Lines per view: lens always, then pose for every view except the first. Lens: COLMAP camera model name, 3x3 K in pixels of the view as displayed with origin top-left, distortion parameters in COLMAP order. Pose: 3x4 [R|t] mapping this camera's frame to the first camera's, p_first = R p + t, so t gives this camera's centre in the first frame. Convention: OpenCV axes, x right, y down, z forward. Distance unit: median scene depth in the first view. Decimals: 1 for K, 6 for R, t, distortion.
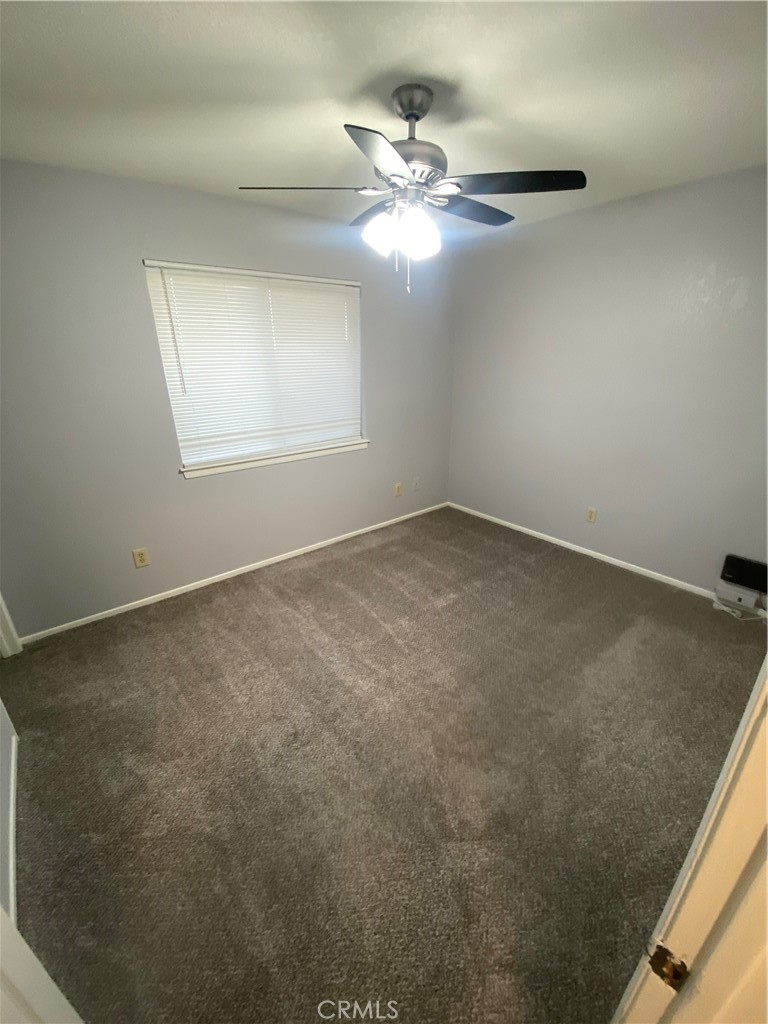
lens RADIAL K [[410.9, 0, 385.2], [0, 410.9, 497.6], [0, 0, 1]] dist [0.000301, -0.000042]
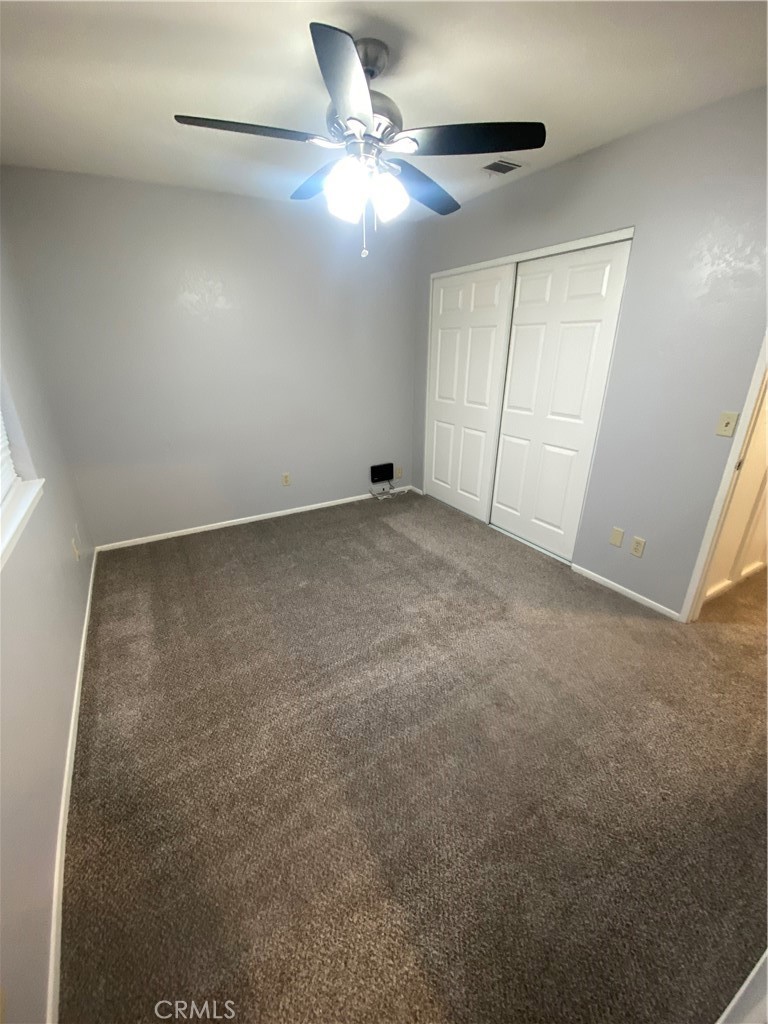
lens RADIAL K [[413.4, 0, 384.0], [0, 413.4, 512.0], [0, 0, 1]] dist [0.001047, -0.011864]
pose [[0.149801, -0.356259, 0.922301, -0.699843], [0.328105, 0.897878, 0.293534, -0.156851], [-0.932688, 0.258640, 0.251393, 0.608584]]
